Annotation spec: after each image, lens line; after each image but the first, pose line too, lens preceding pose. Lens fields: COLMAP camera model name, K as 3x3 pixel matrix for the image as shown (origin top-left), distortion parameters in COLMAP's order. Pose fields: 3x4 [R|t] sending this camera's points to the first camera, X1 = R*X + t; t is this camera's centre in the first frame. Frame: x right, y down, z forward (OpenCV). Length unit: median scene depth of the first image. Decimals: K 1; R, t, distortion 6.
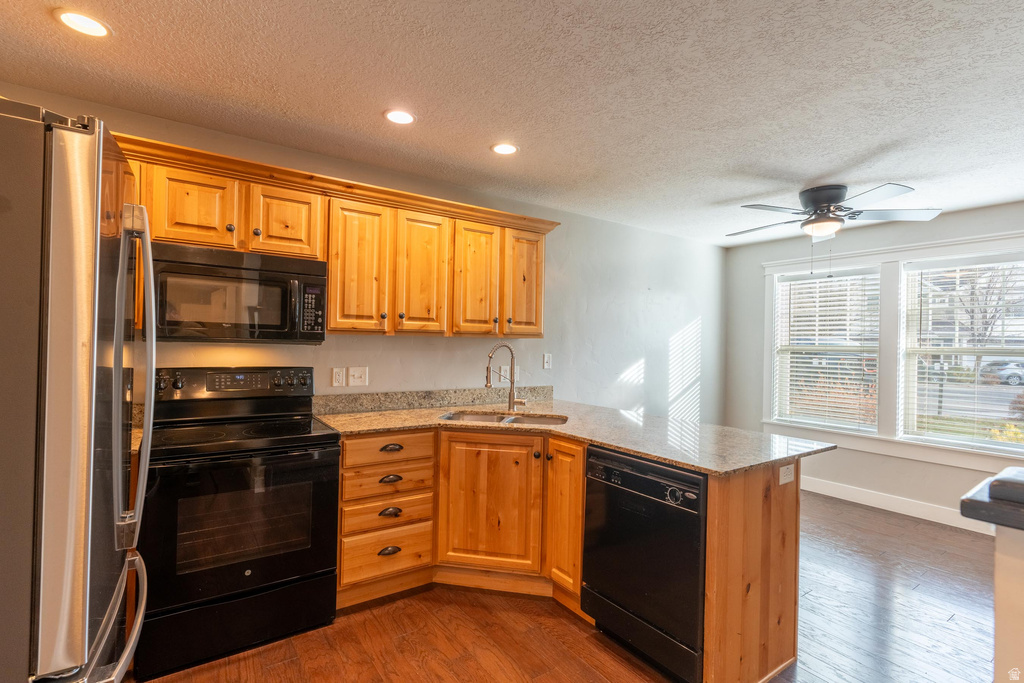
lens RADIAL K [[497.2, 0, 503.7], [0, 497.2, 345.1], [0, 0, 1]] dist [-0.016703, 0.004884]
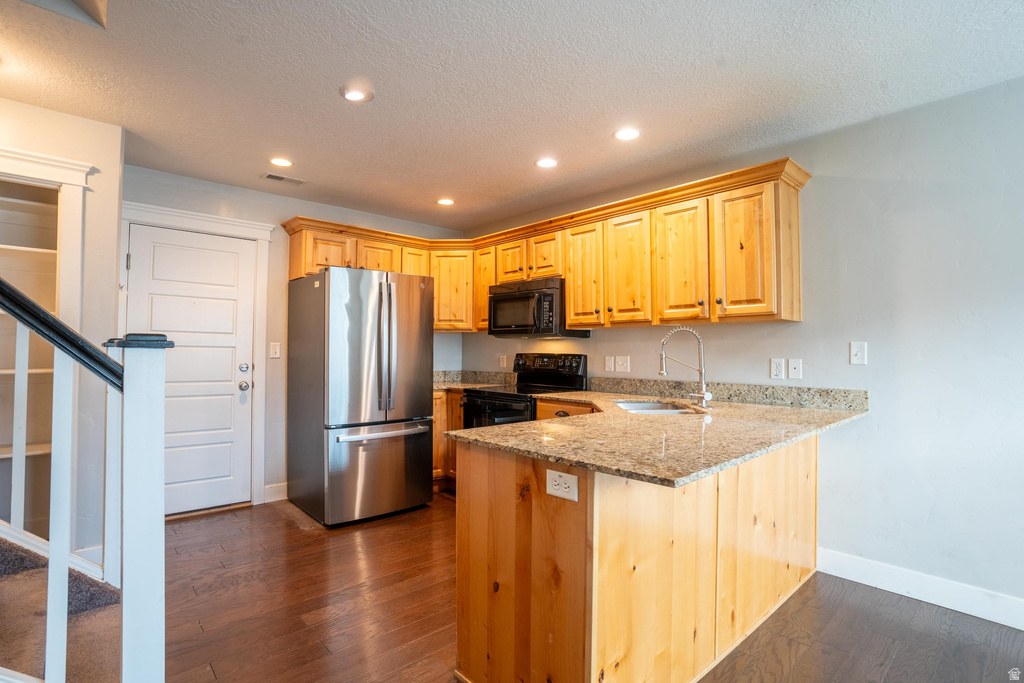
lens RADIAL K [[497.2, 0, 511.0], [0, 497.2, 347.8], [0, 0, 1]] dist [-0.016703, 0.004884]
pose [[0.120103, -0.023216, -0.992490, 0.860988], [-0.004456, 0.999704, -0.023924, 0.055268], [0.992751, 0.007295, 0.119964, 0.596215]]
